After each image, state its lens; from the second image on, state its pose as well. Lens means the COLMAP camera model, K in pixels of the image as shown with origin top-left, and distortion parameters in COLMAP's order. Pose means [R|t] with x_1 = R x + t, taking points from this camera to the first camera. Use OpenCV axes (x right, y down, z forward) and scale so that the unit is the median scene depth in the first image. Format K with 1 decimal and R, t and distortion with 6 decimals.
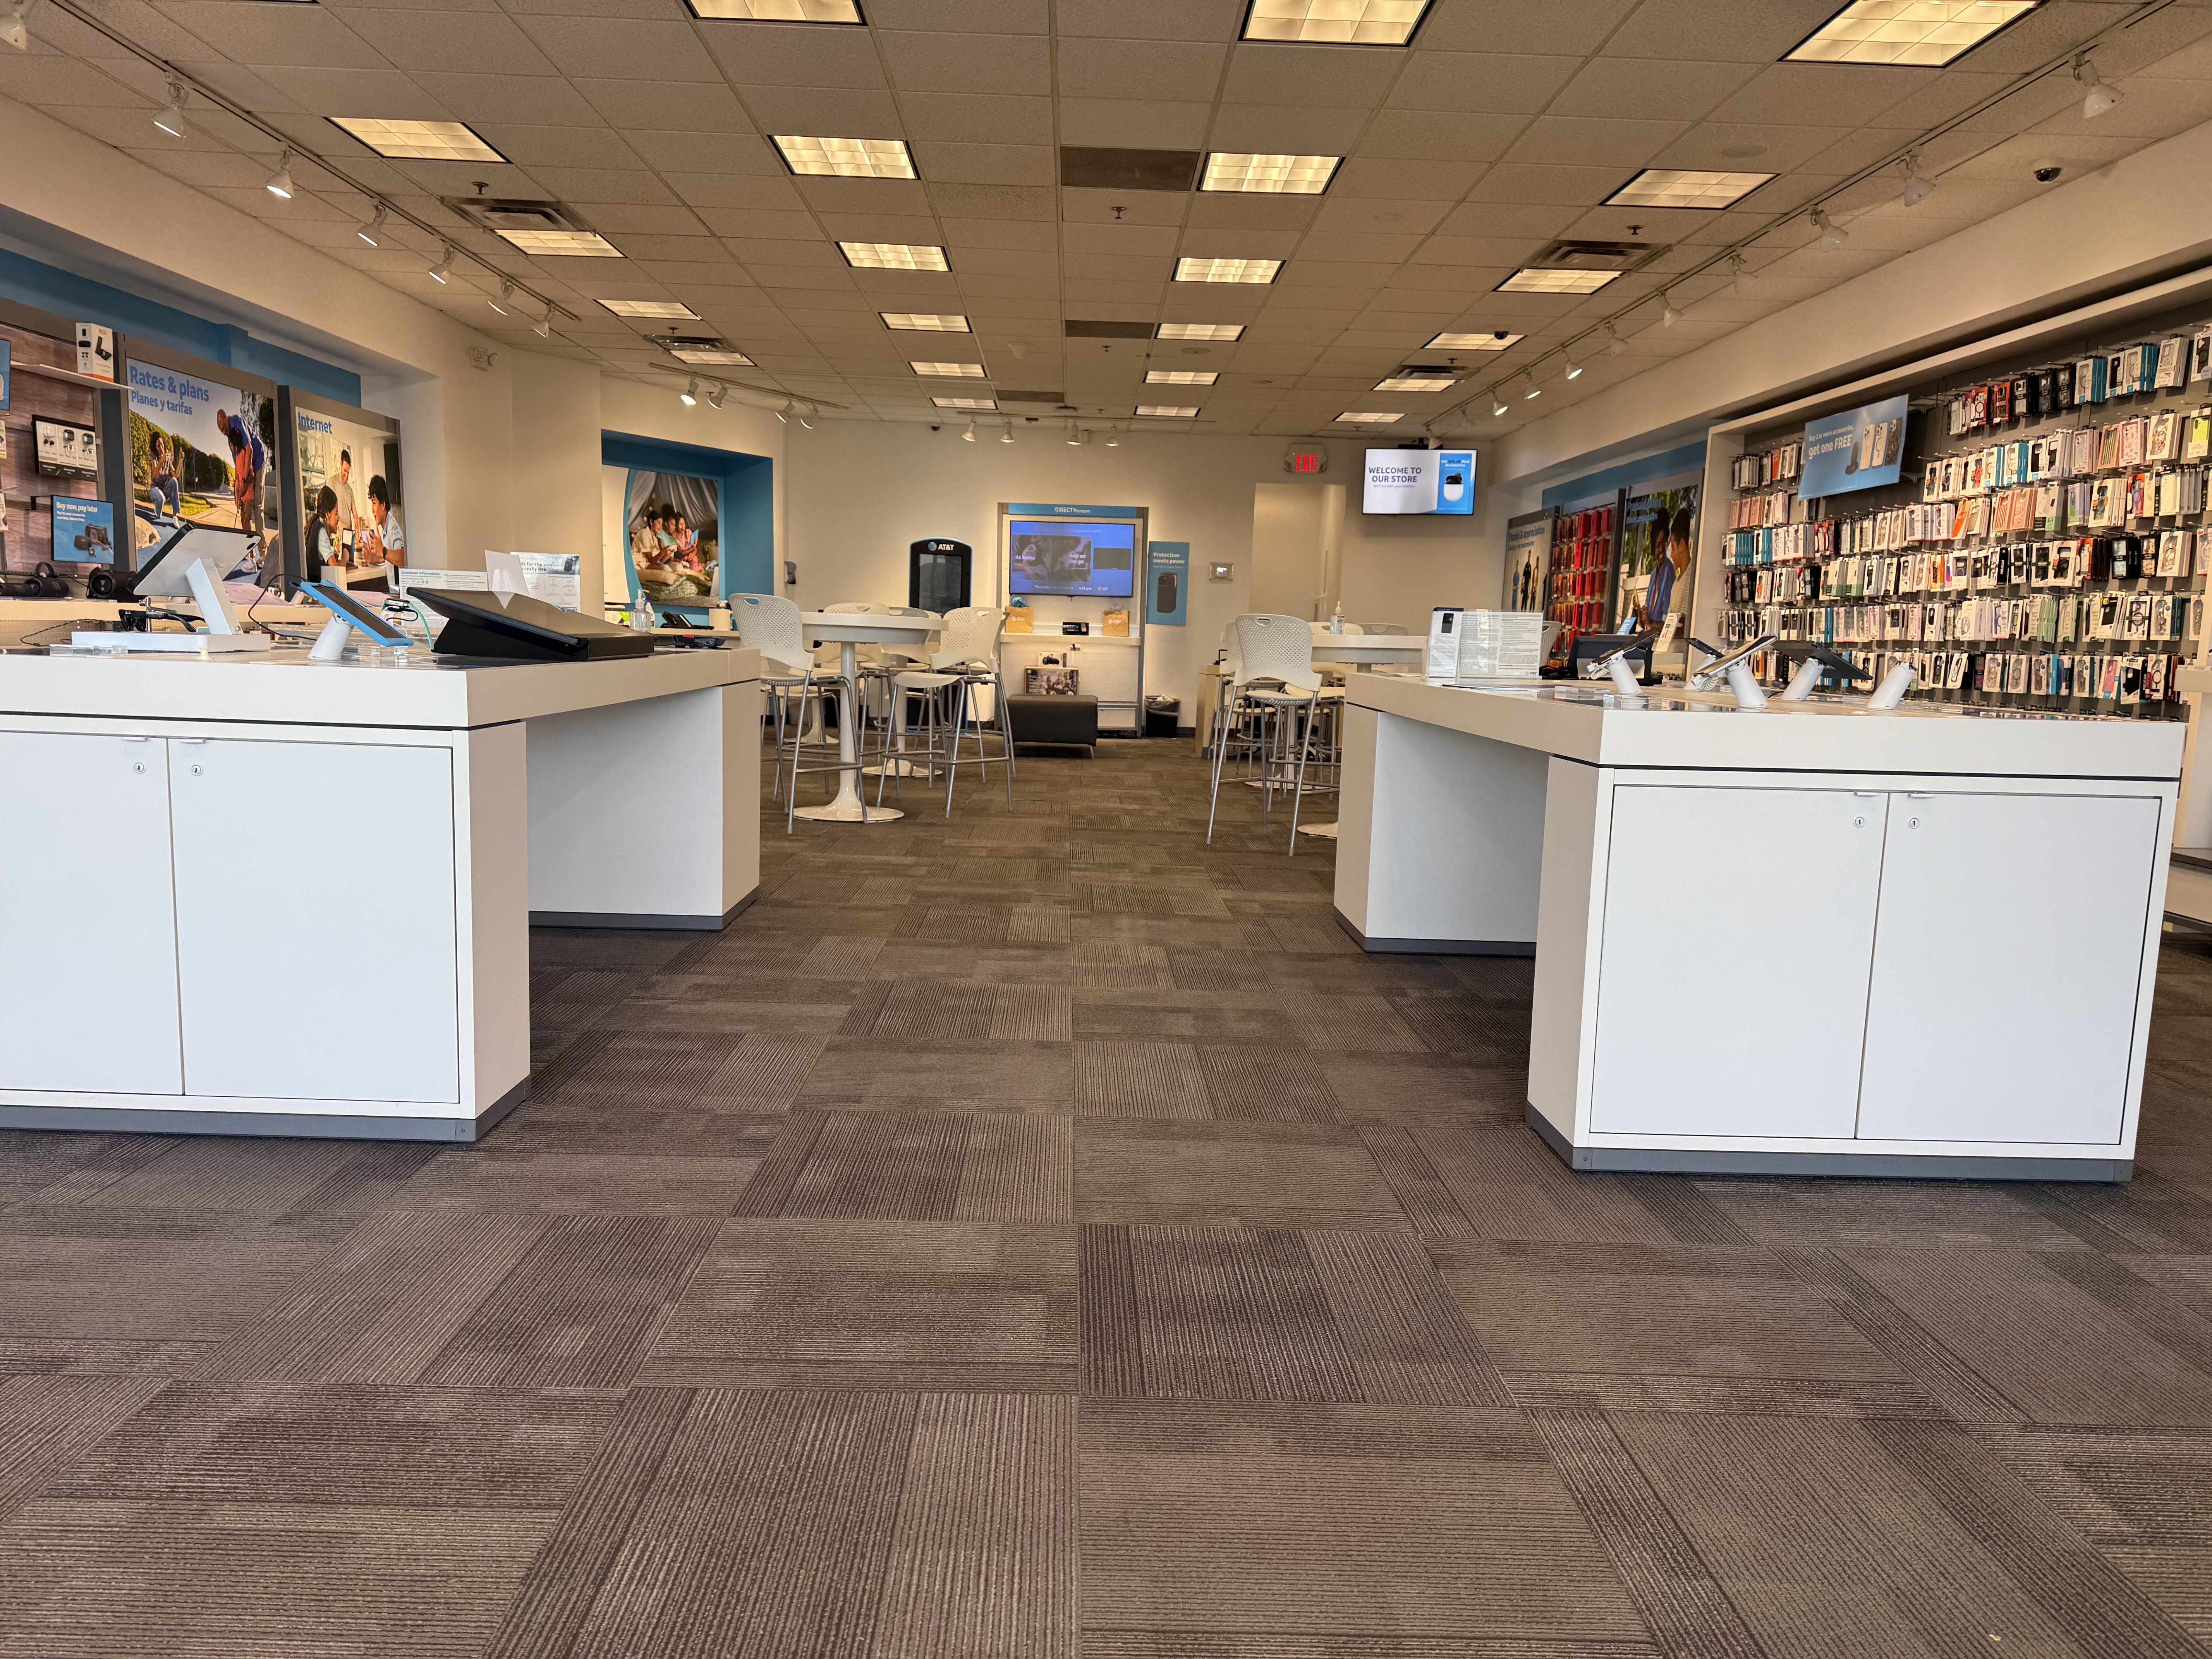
lens RADIAL K [[1568.0, 0, 1106.0], [0, 1568.0, 829.5], [0, 0, 1]] dist [0.059196, -0.075621]
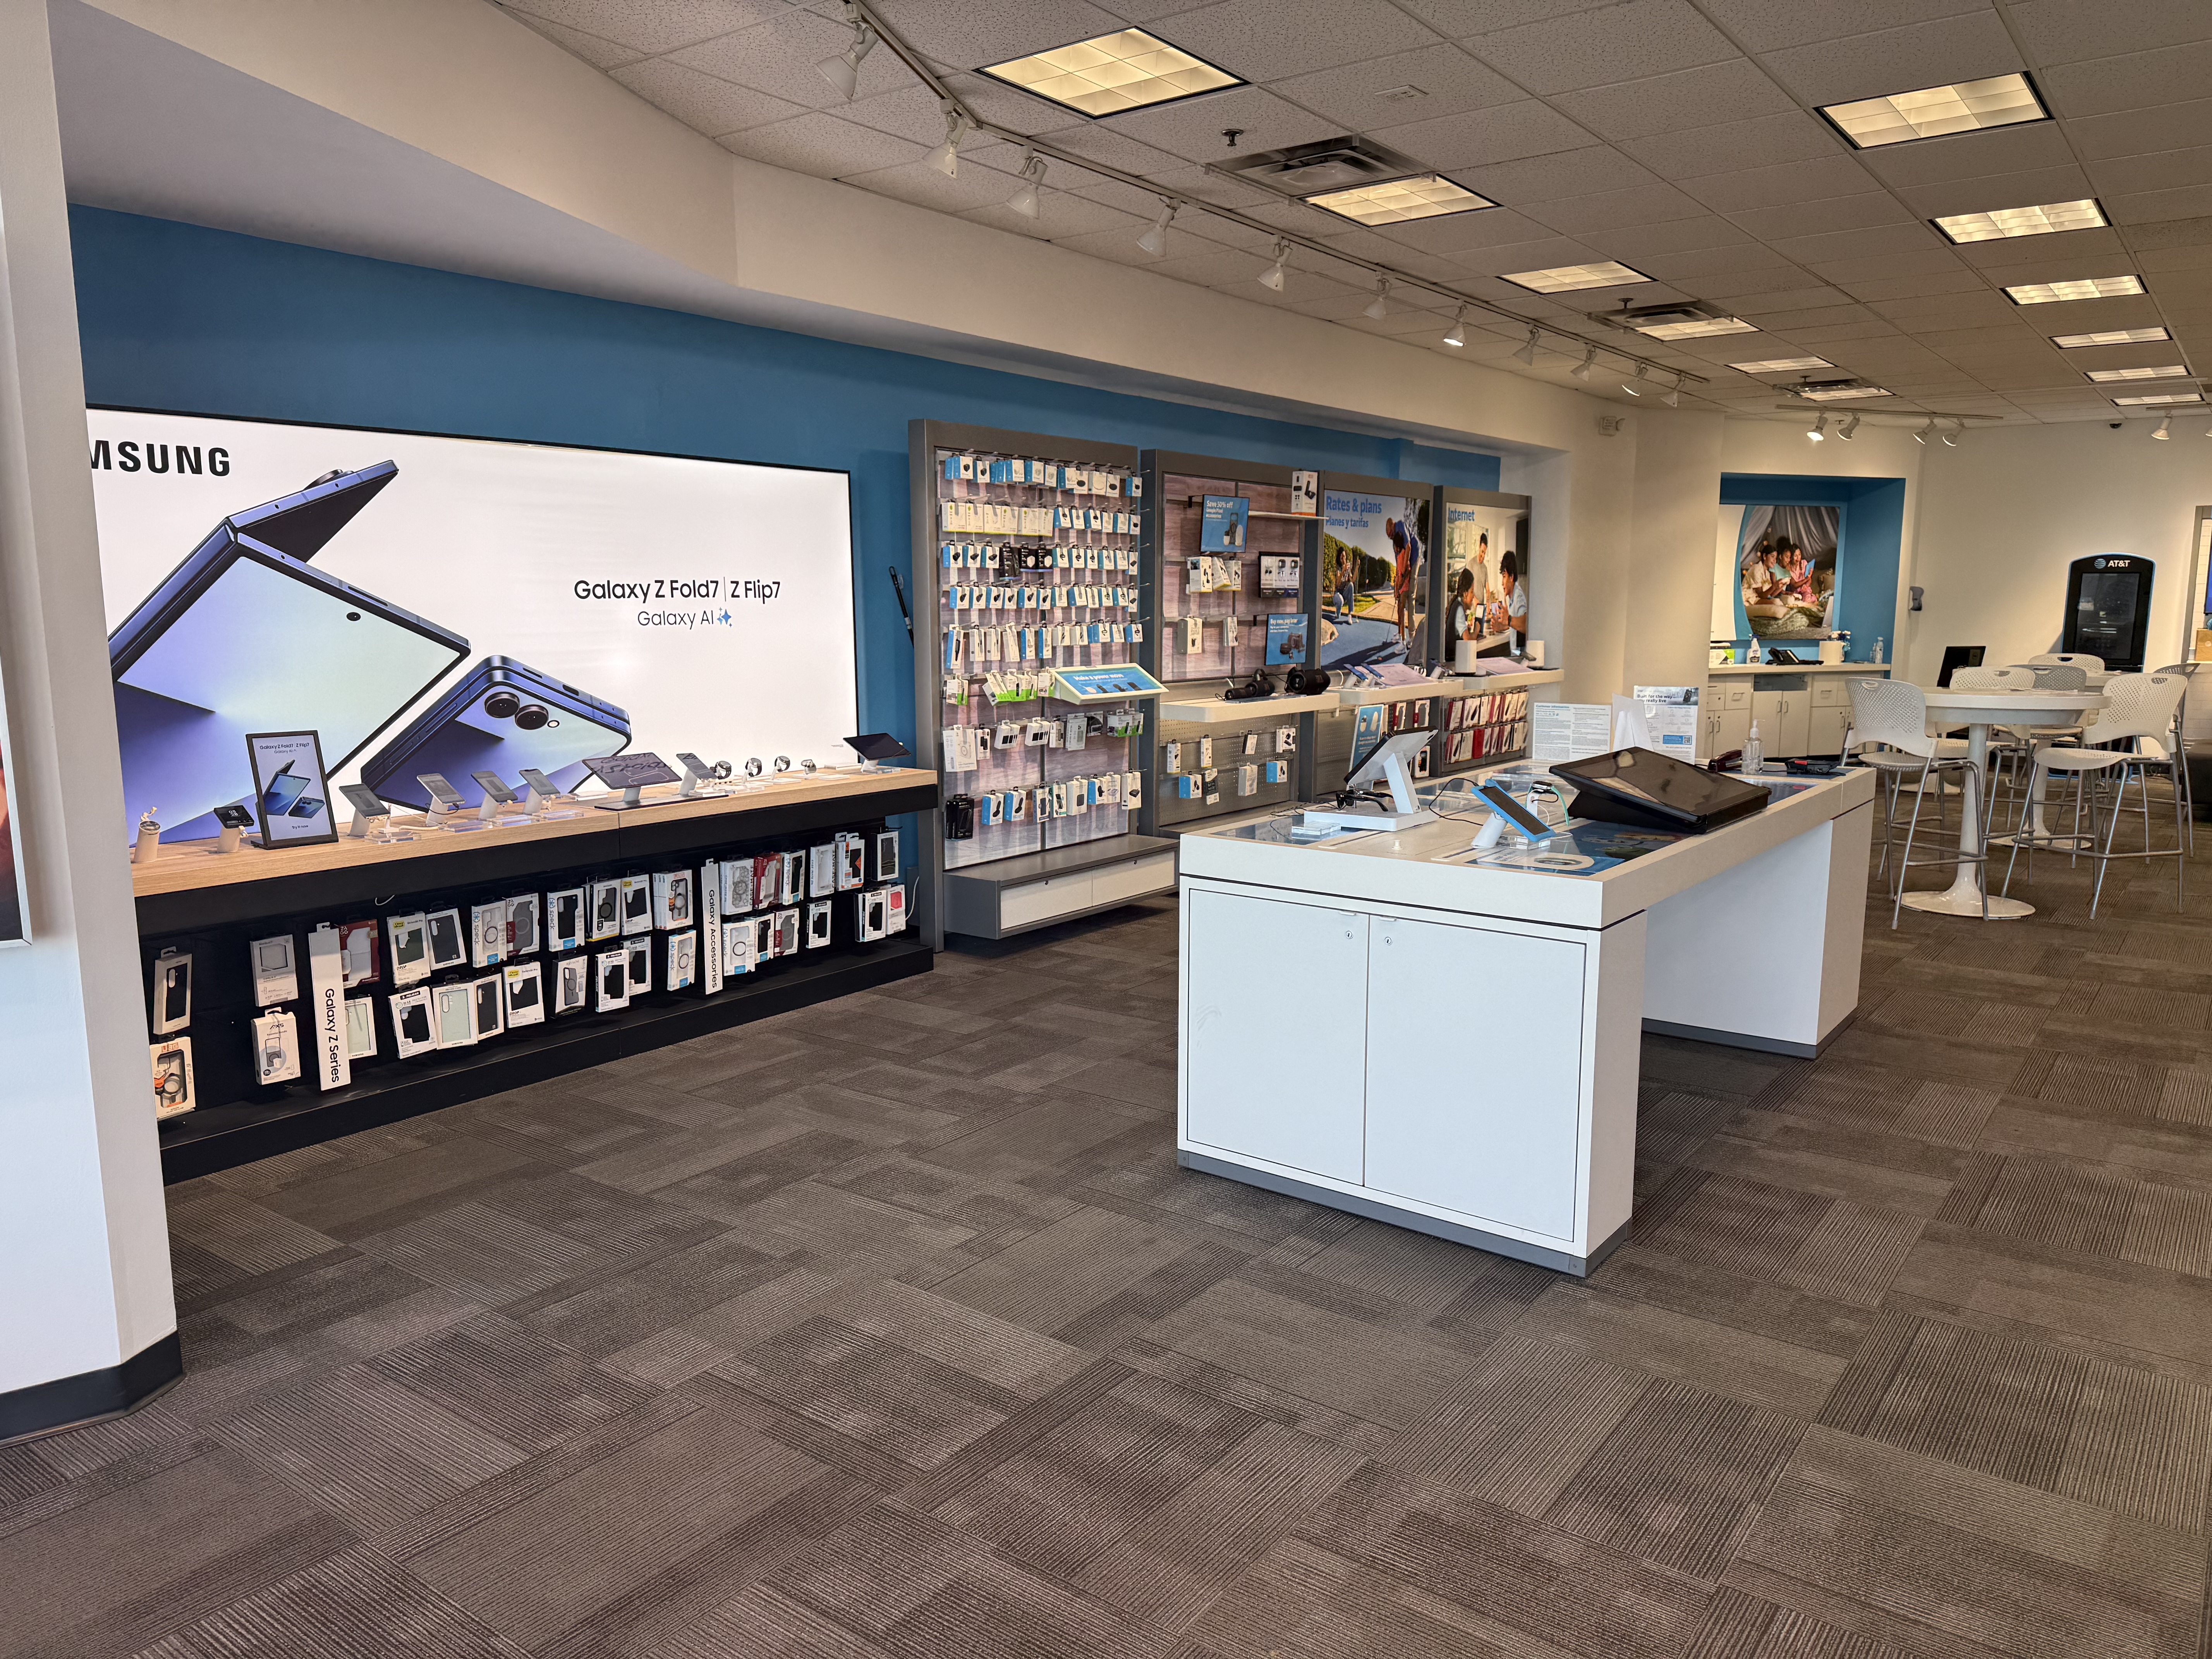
lens RADIAL K [[1552.1, 0, 1109.8], [0, 1552.1, 843.9], [0, 0, 1]] dist [0.052793, -0.059482]
pose [[0.786333, 0.062377, -0.614646, 0.005395], [-0.057293, 0.997965, 0.027981, -0.050442], [0.615141, 0.013212, 0.788306, -0.047820]]
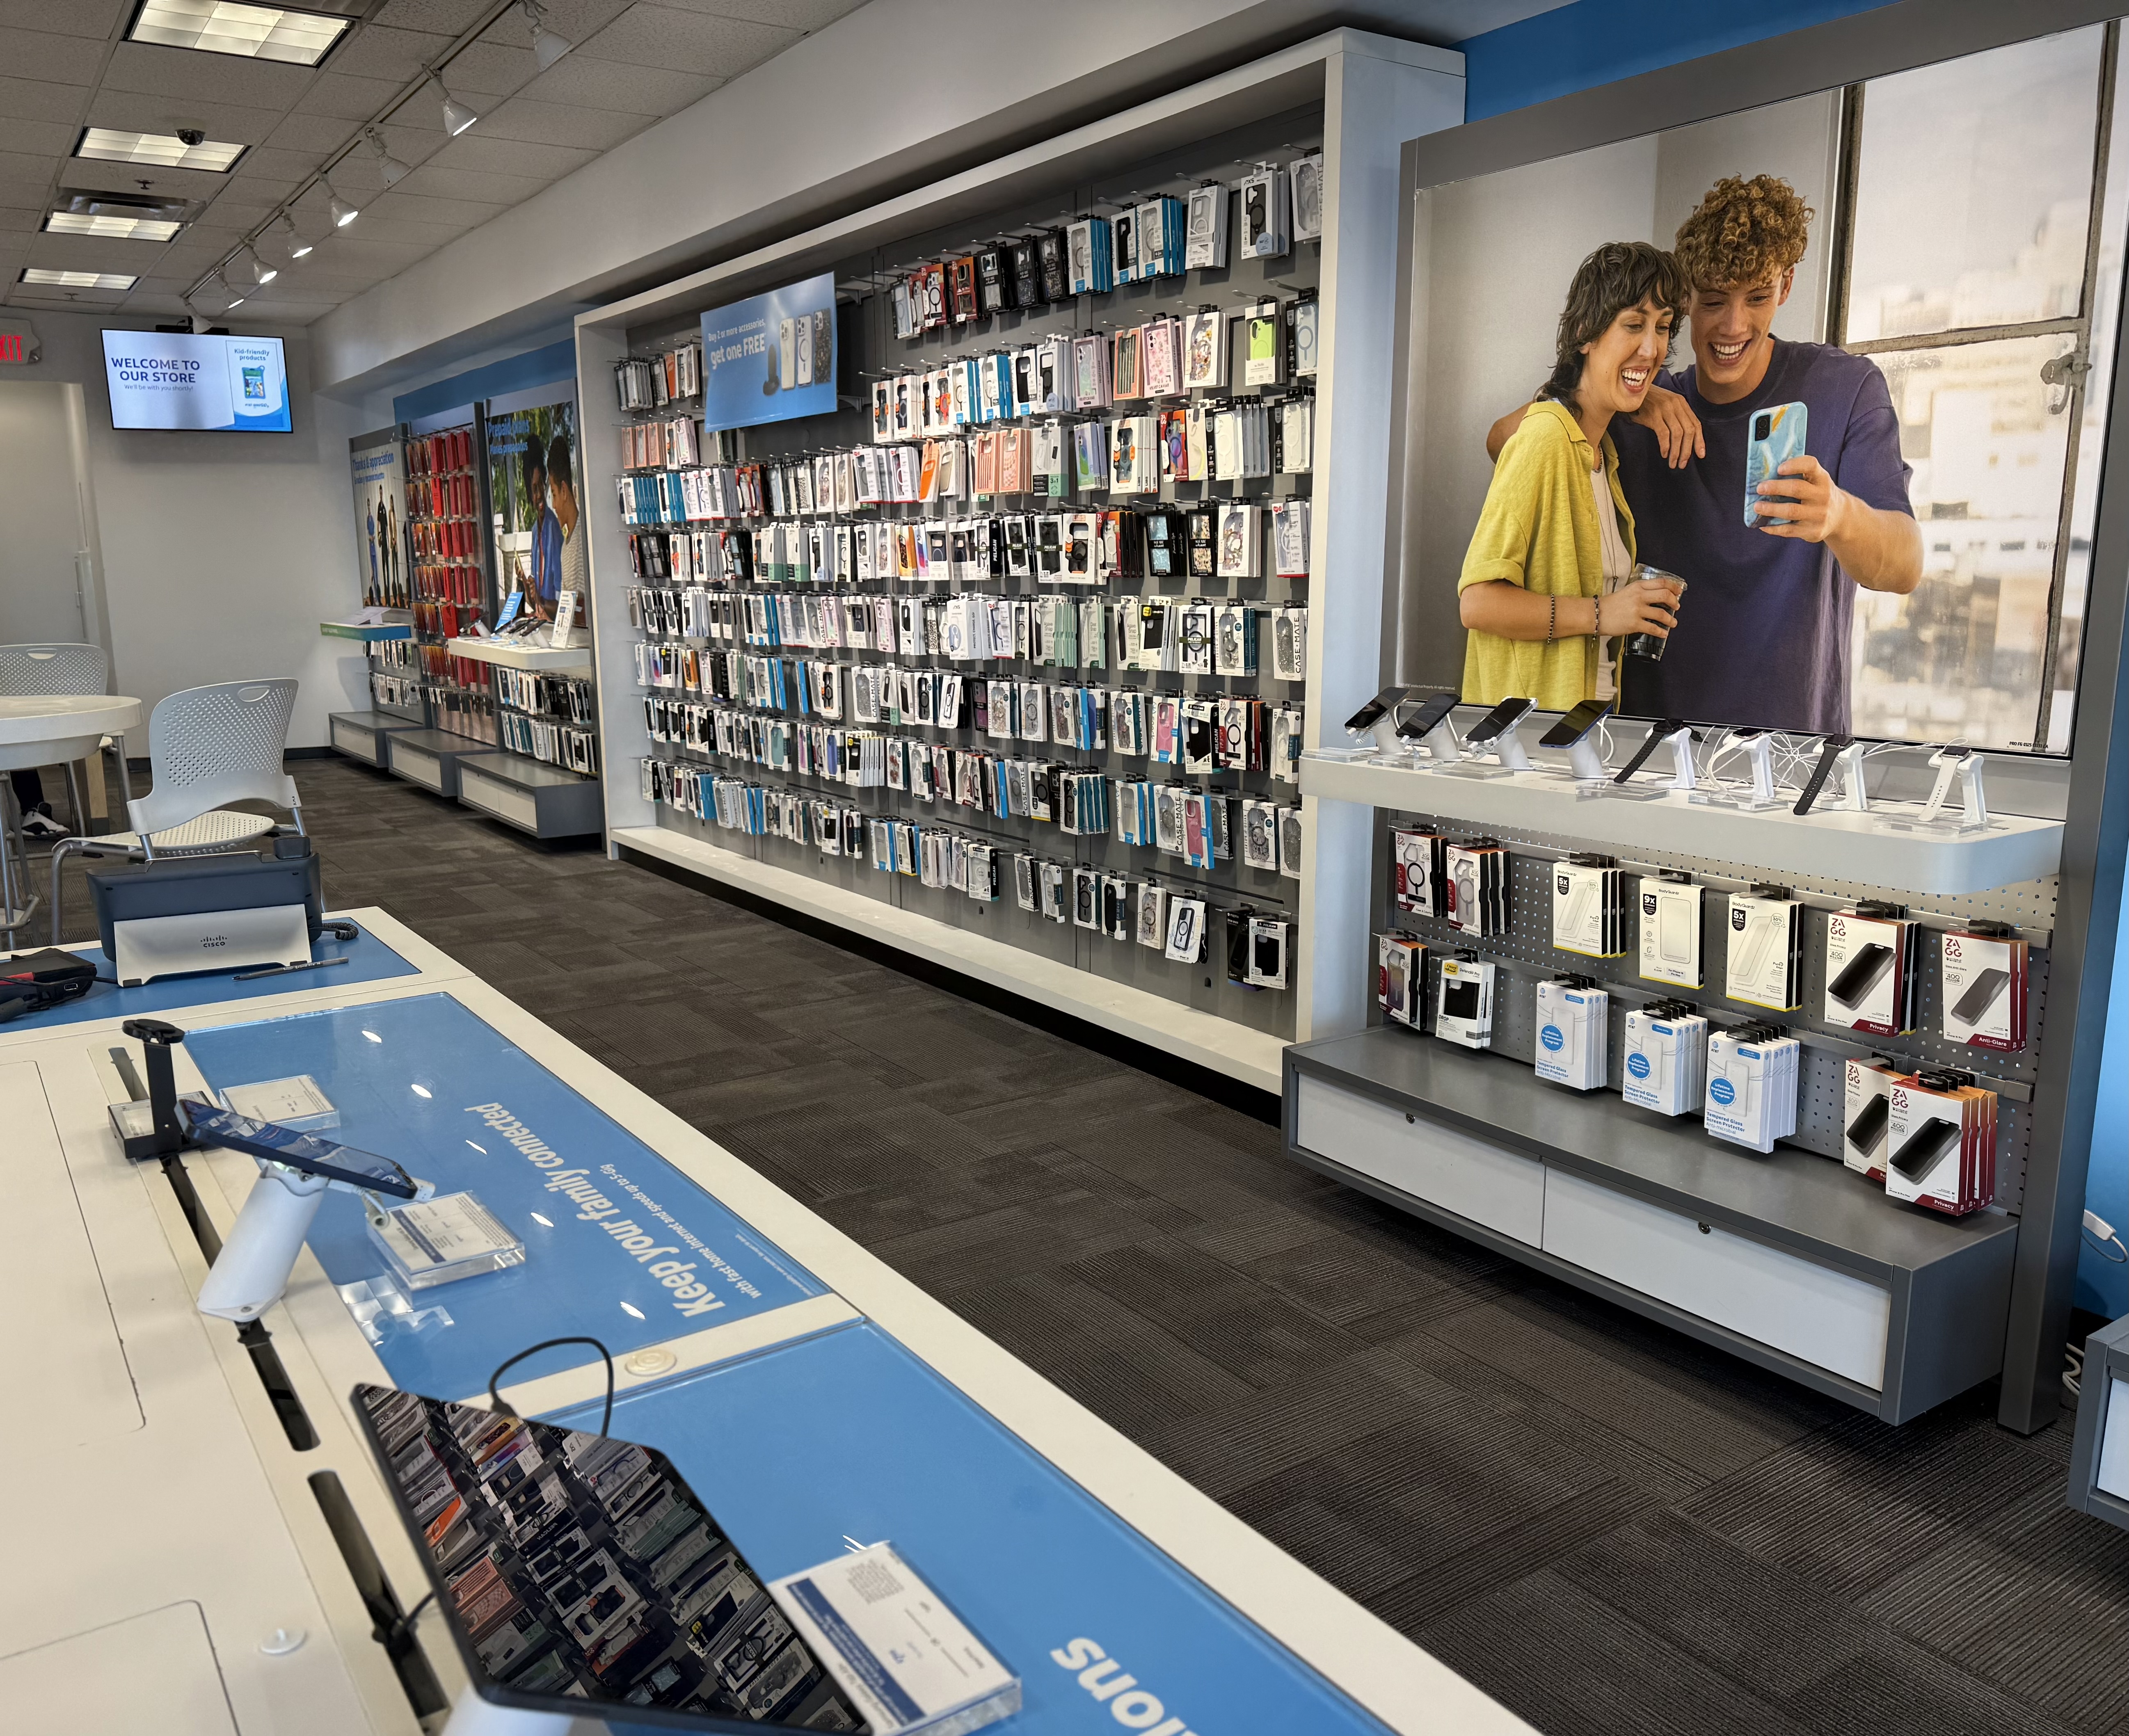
lens RADIAL K [[1661.3, 0, 1064.5], [0, 1661.3, 868.0], [0, 0, 1]] dist [0.139104, -0.239487]
pose [[0.836620, -0.138847, 0.529895, 0.221550], [0.104131, 0.990016, 0.095004, -0.105846], [-0.537795, -0.024304, 0.842725, 0.431342]]
